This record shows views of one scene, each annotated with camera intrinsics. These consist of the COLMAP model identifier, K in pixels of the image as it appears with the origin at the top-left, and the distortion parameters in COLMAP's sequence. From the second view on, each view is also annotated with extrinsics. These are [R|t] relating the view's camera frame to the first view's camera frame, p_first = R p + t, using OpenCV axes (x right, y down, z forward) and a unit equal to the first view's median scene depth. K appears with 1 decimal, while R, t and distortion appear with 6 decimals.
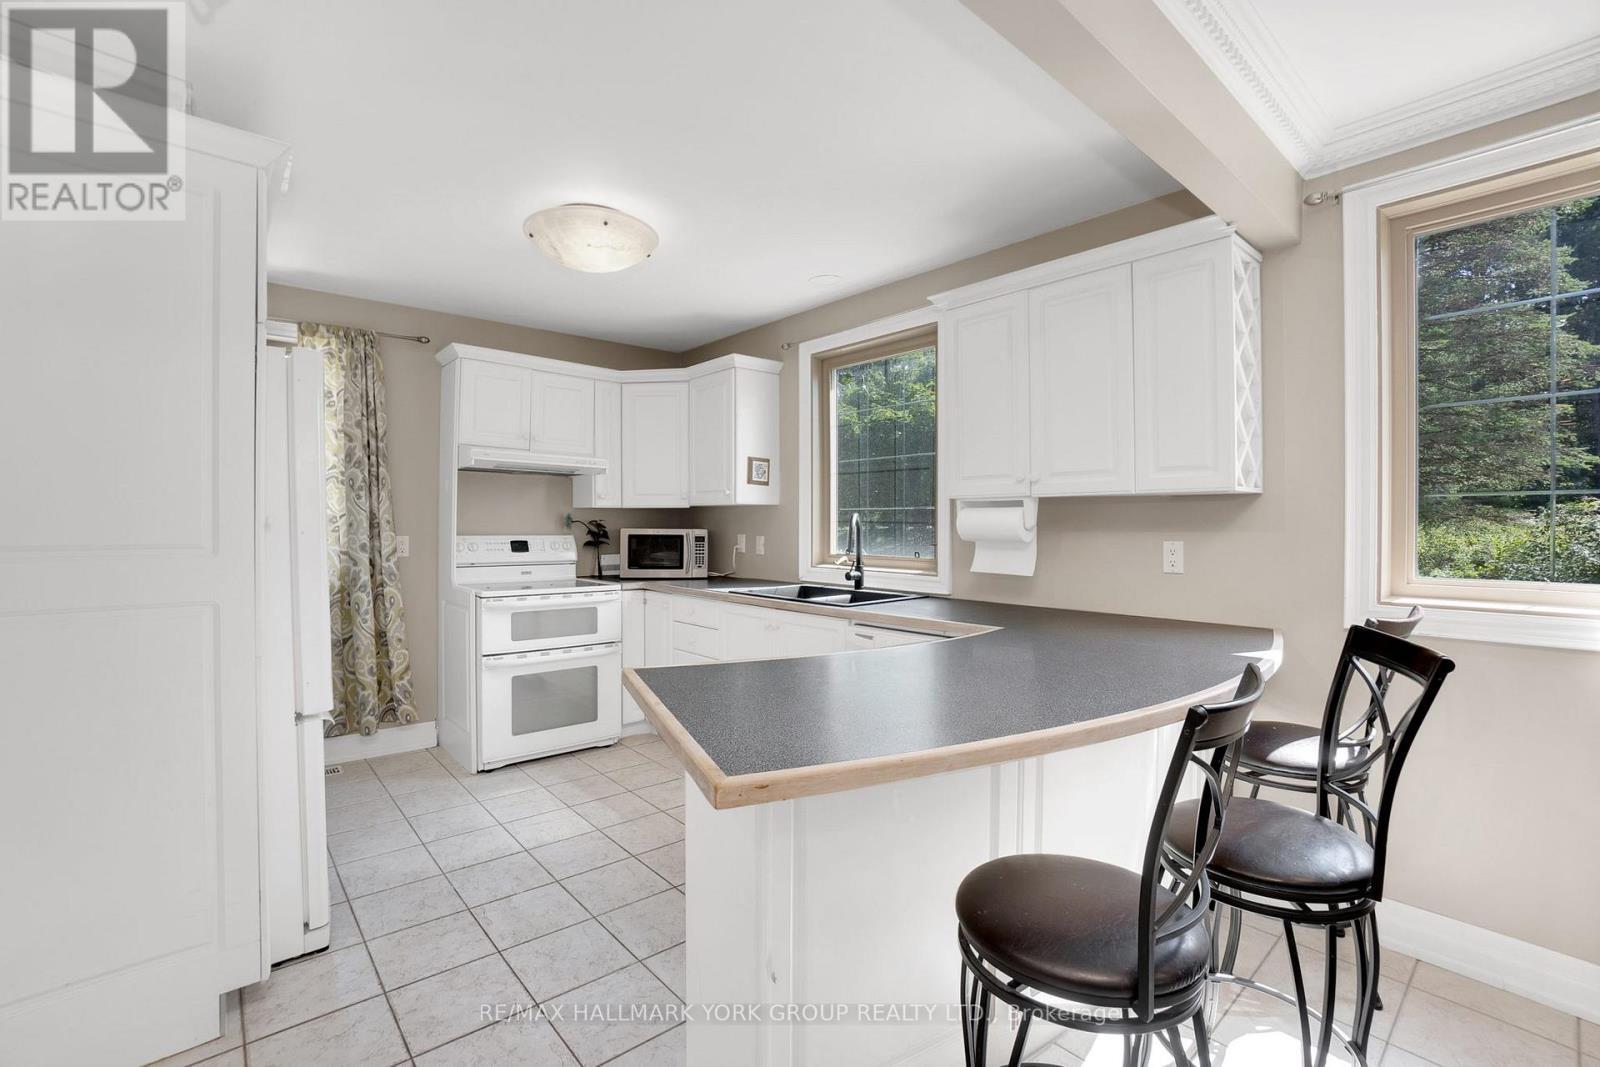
lens RADIAL K [[731.8, 0, 800.0], [0, 731.8, 533.5], [0, 0, 1]] dist [-0.066346, 0.024720]
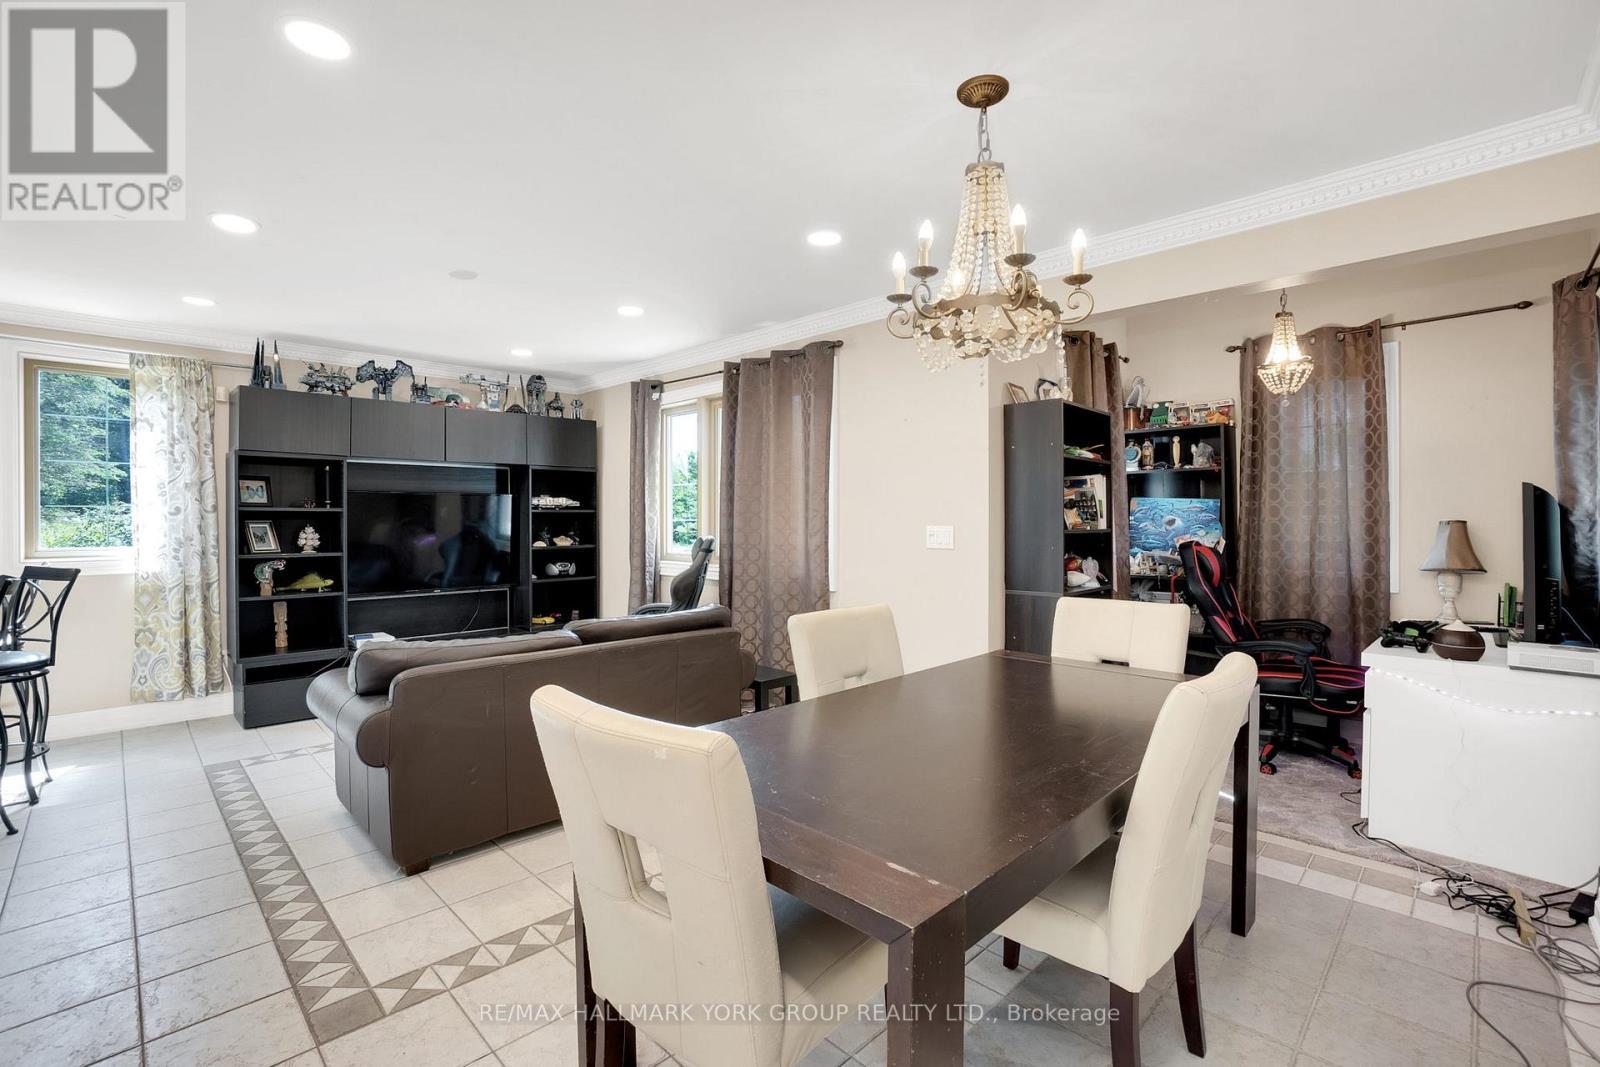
lens RADIAL K [[790.9, 0, 843.6], [0, 790.9, 544.8], [0, 0, 1]] dist [-0.011644, 0.000034]
pose [[-0.029243, -0.011618, 0.999505, -0.571515], [0.009935, 0.999880, 0.011913, 0.037783], [-0.999523, 0.010278, -0.029124, -0.473744]]
